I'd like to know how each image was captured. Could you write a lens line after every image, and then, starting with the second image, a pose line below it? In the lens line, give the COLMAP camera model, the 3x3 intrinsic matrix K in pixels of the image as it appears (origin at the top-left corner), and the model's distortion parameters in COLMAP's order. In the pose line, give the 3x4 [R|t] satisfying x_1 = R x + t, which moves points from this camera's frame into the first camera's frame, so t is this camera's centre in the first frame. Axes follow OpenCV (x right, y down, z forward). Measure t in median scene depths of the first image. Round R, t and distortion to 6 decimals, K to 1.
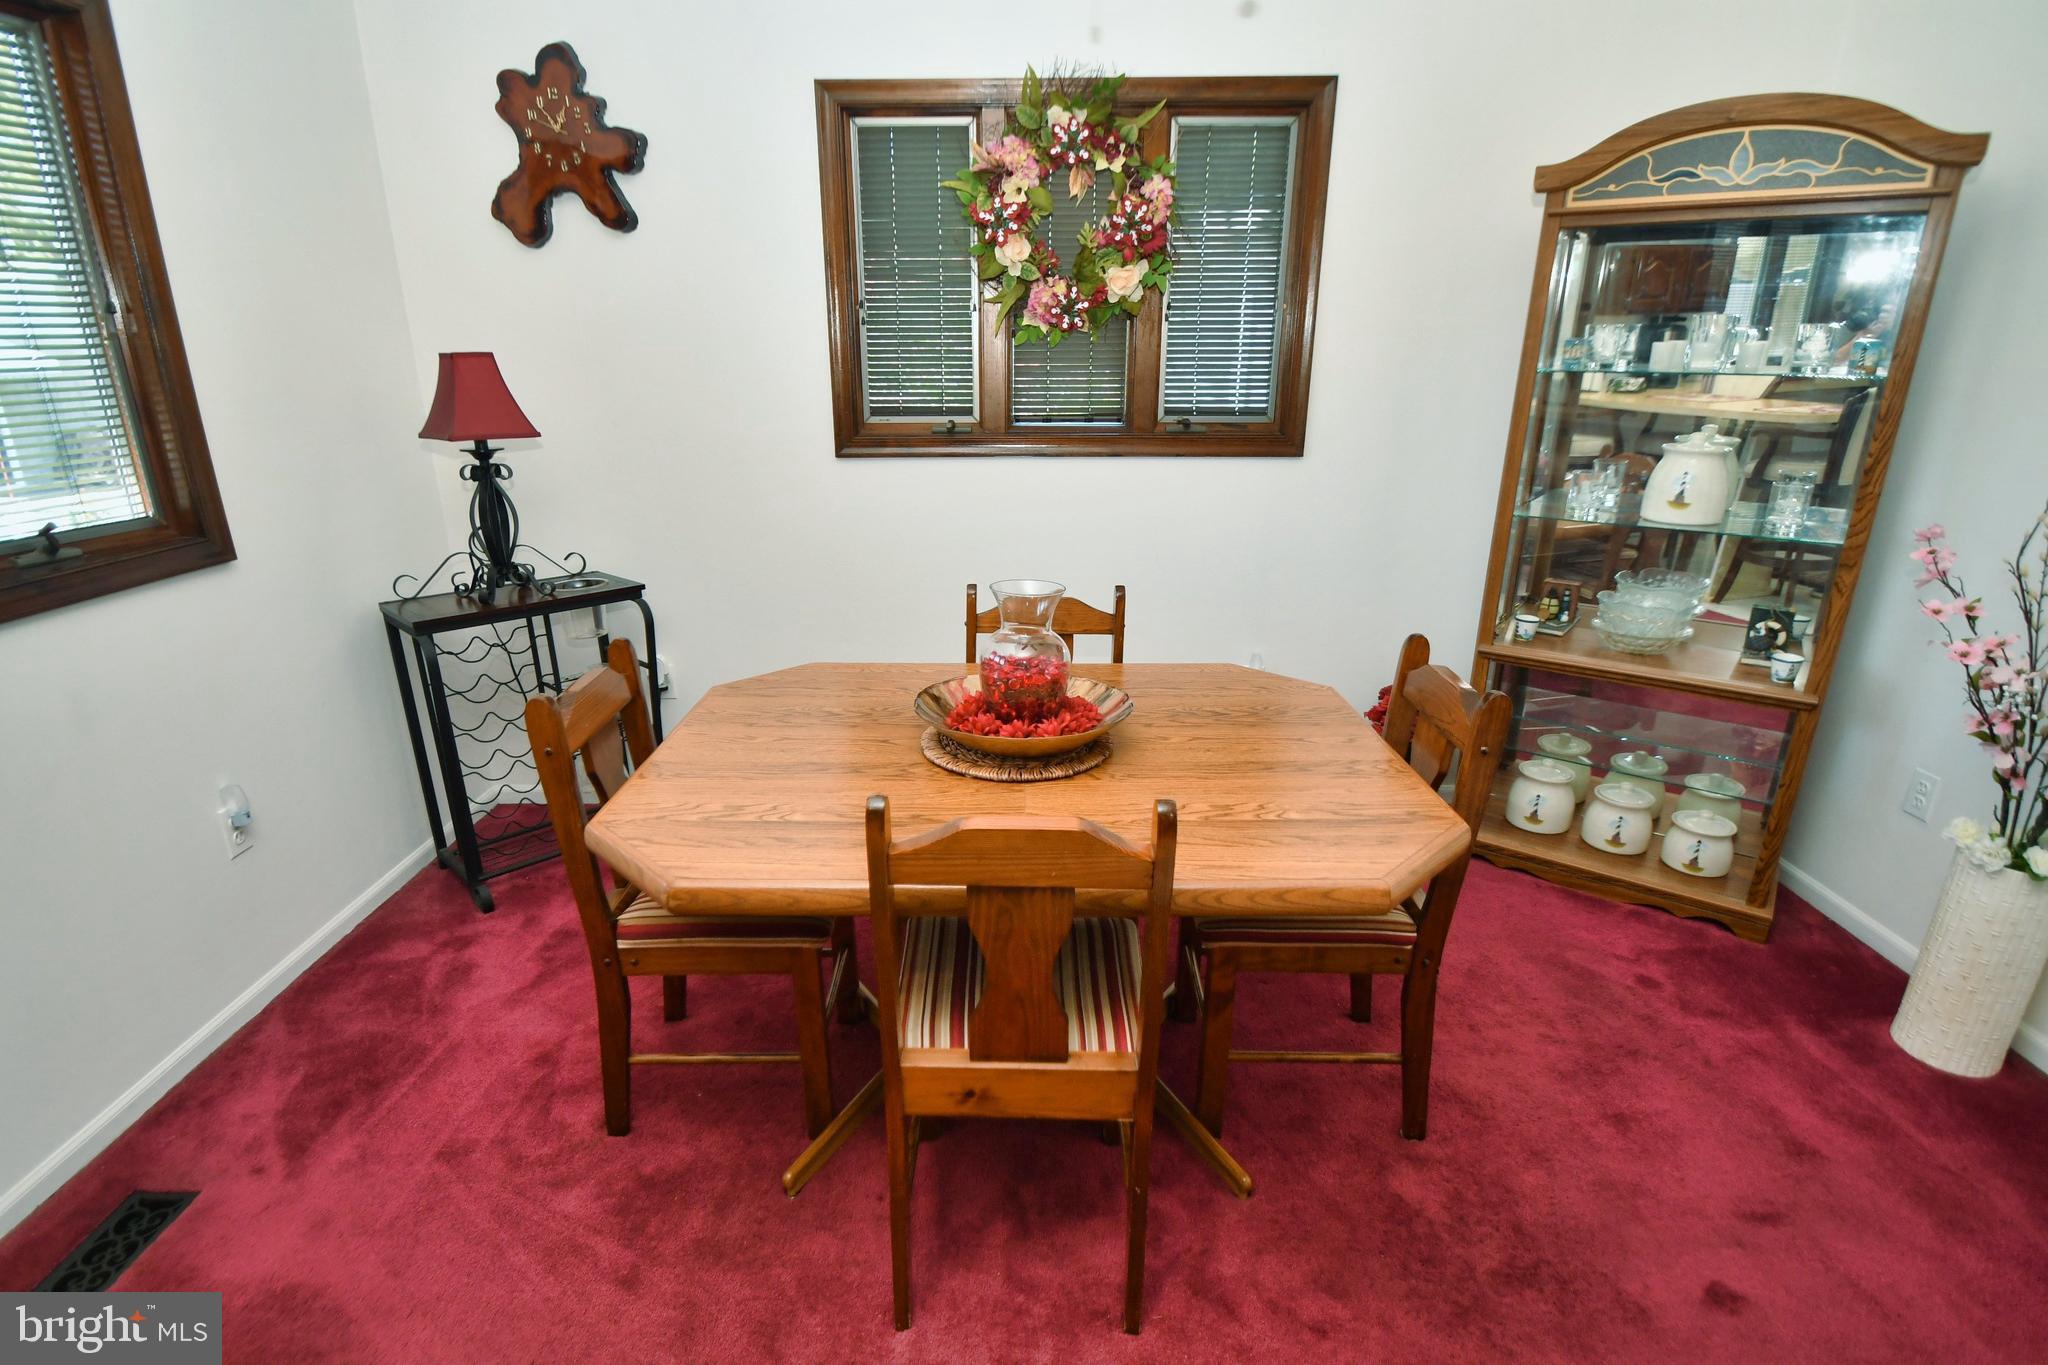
lens RADIAL K [[973.3, 0, 1012.2], [0, 973.3, 698.9], [0, 0, 1]] dist [0.001640, -0.017719]
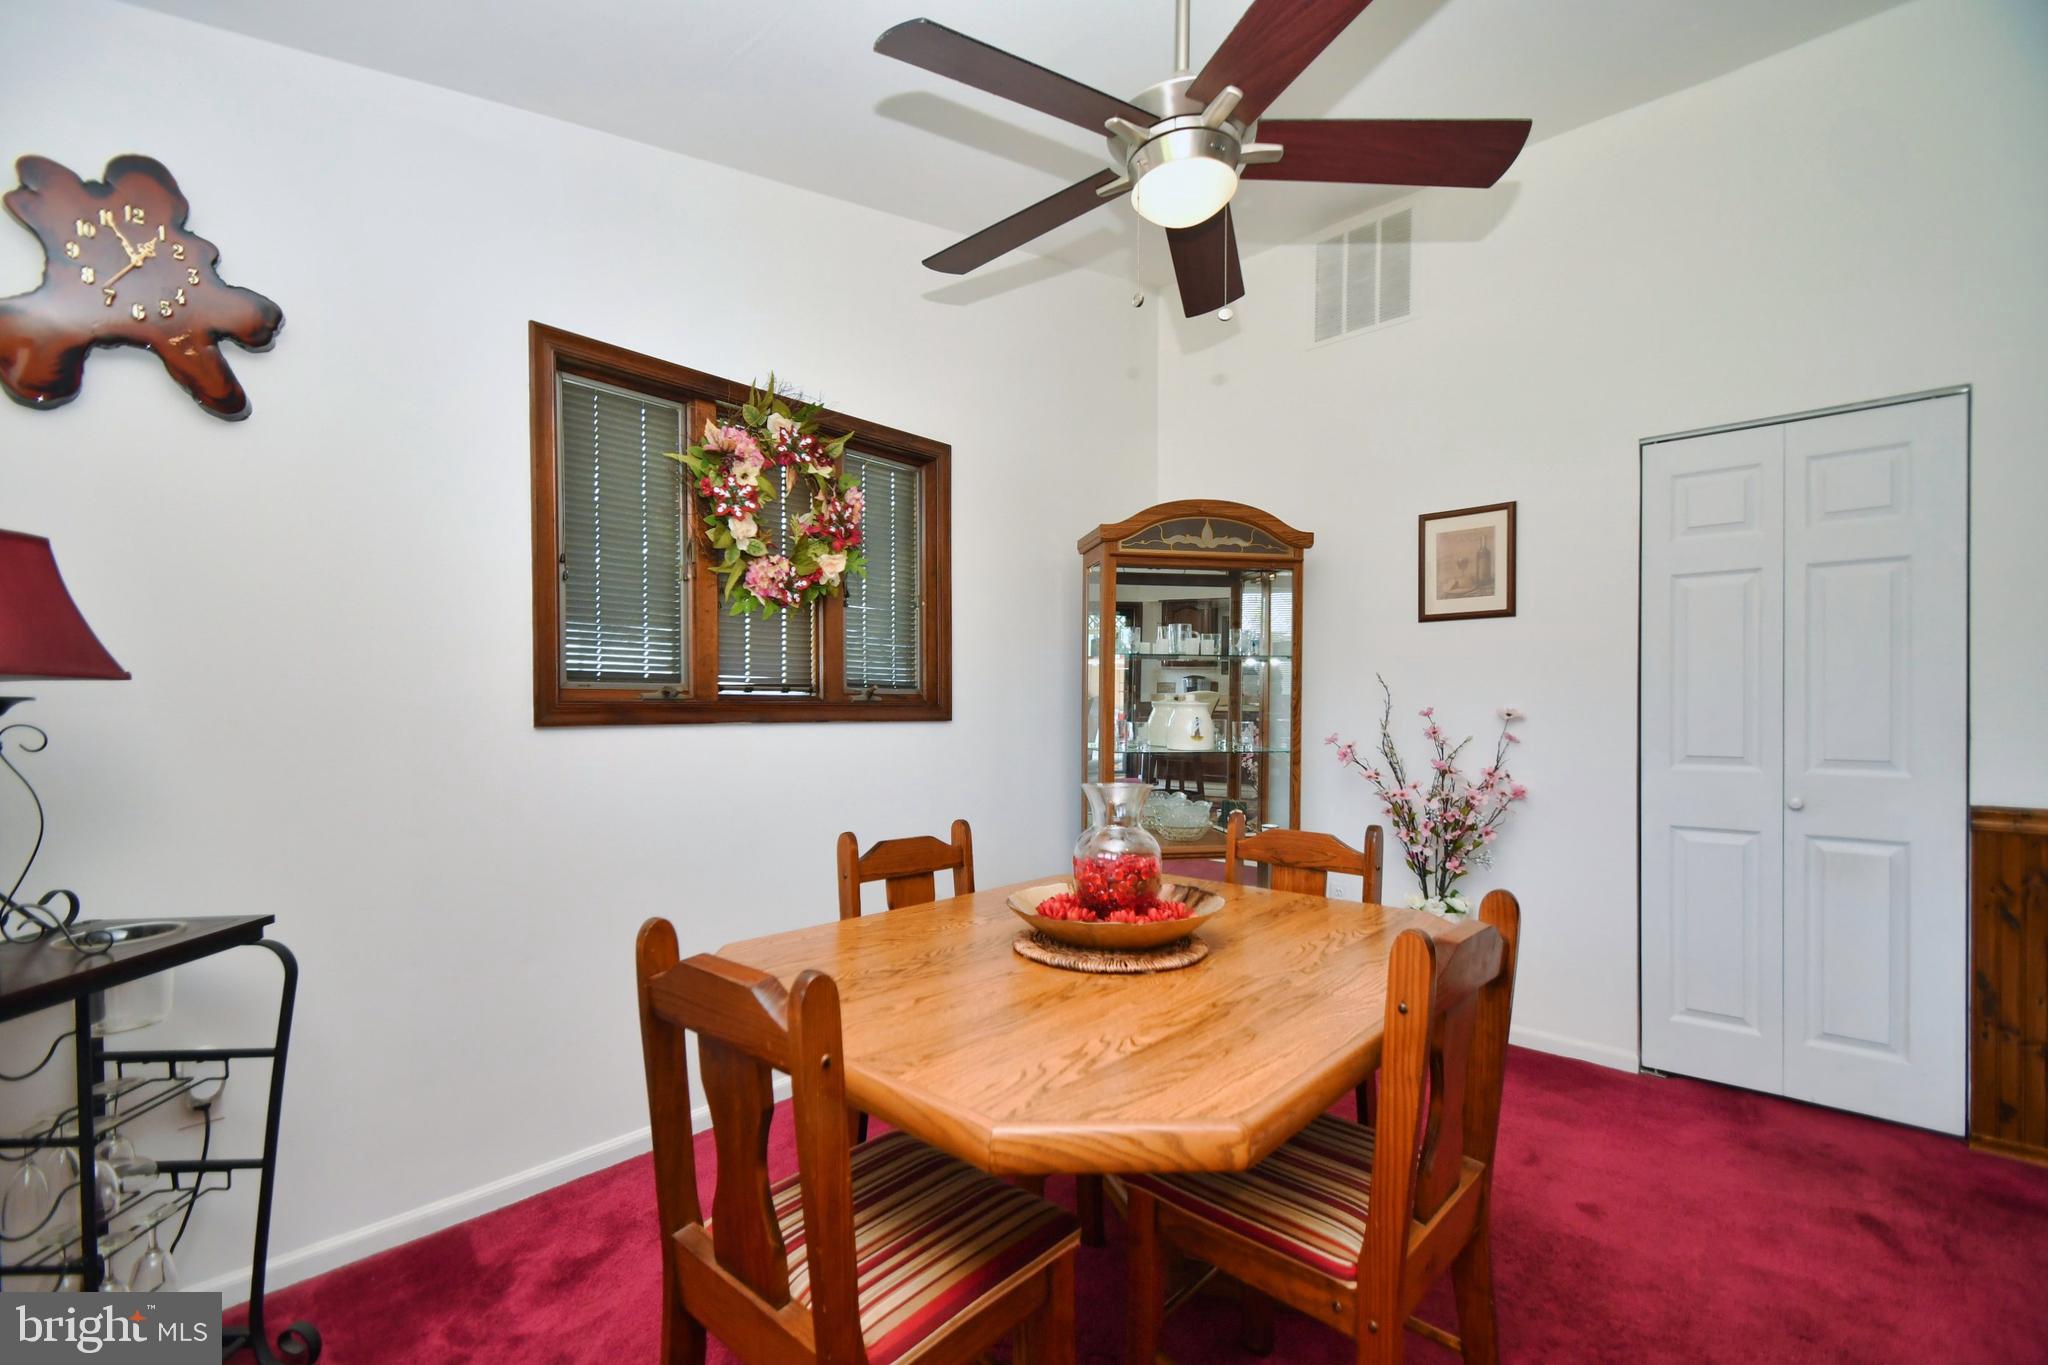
lens RADIAL K [[864.2, 0, 994.7], [0, 864.2, 716.8], [0, 0, 1]] dist [0.001238, -0.005432]
pose [[0.686411, -0.003948, 0.727203, -0.492008], [0.237585, 0.946330, -0.219120, -0.006129], [-0.687309, 0.323179, 0.650509, 0.291161]]
